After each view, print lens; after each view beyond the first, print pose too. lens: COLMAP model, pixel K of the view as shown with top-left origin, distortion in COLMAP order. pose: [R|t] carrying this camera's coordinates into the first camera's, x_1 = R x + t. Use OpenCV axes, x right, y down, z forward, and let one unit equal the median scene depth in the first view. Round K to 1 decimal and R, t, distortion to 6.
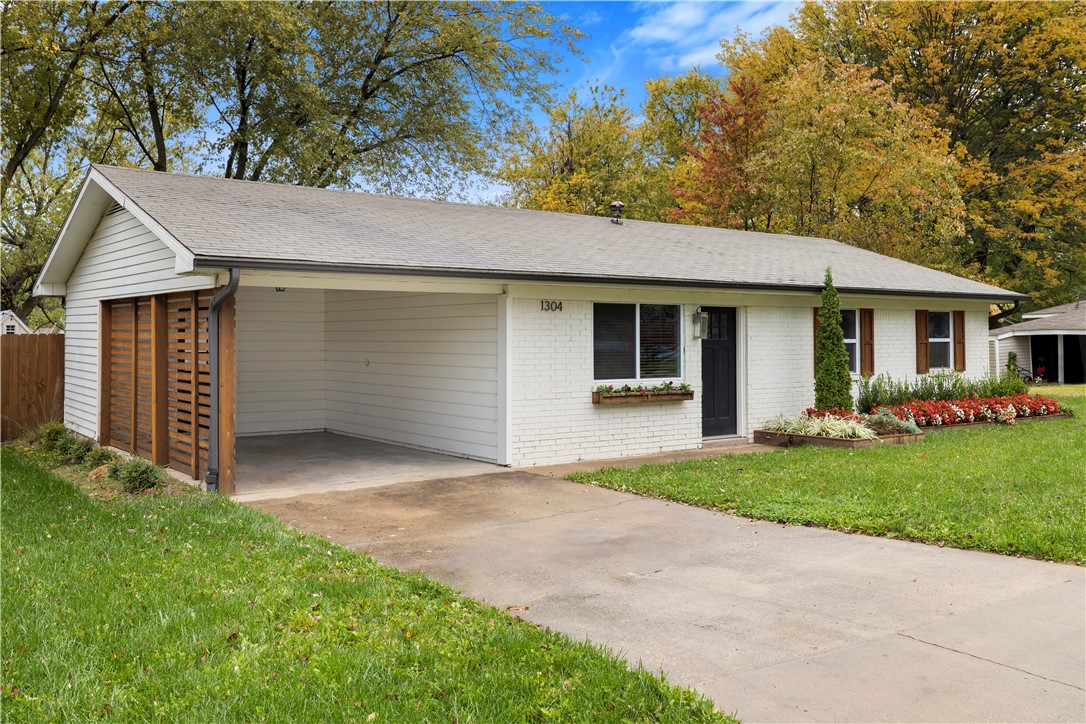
lens RADIAL K [[950.8, 0, 543.0], [0, 950.8, 362.0], [0, 0, 1]] dist [0.005181, 0.003868]
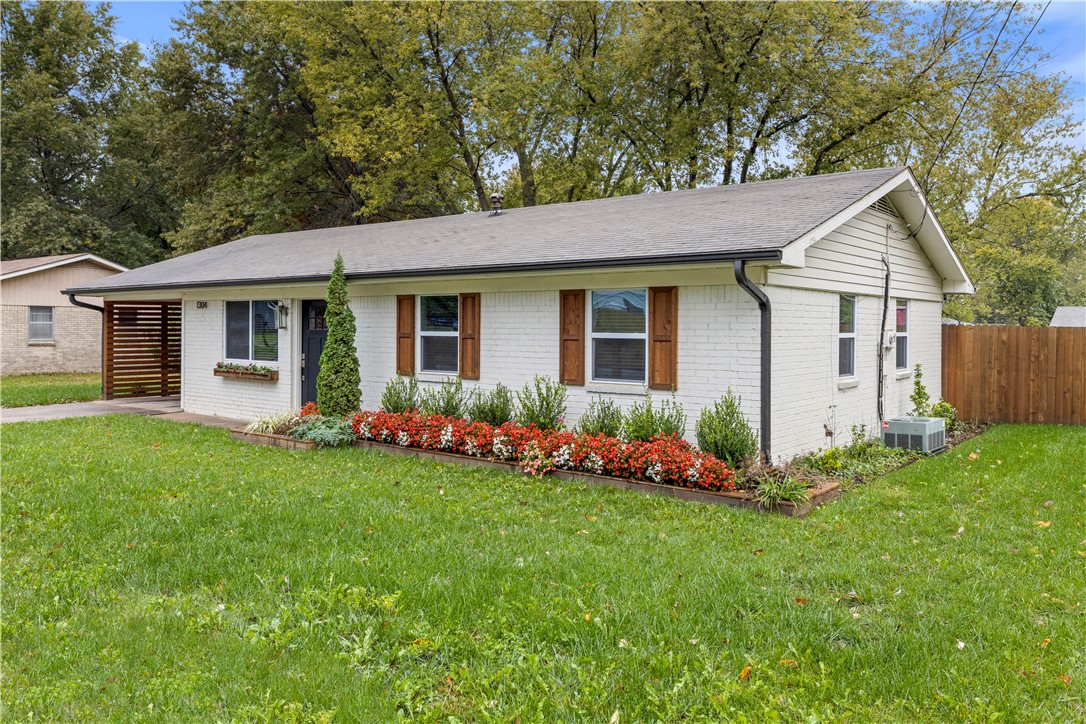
lens RADIAL K [[828.8, 0, 543.0], [0, 828.8, 362.0], [0, 0, 1]] dist [-0.003274, -0.000631]
pose [[0.257941, 0.050359, -0.964847, 1.159223], [-0.024938, 0.998655, 0.045457, -0.035946], [0.965839, 0.012337, 0.258850, 1.002706]]
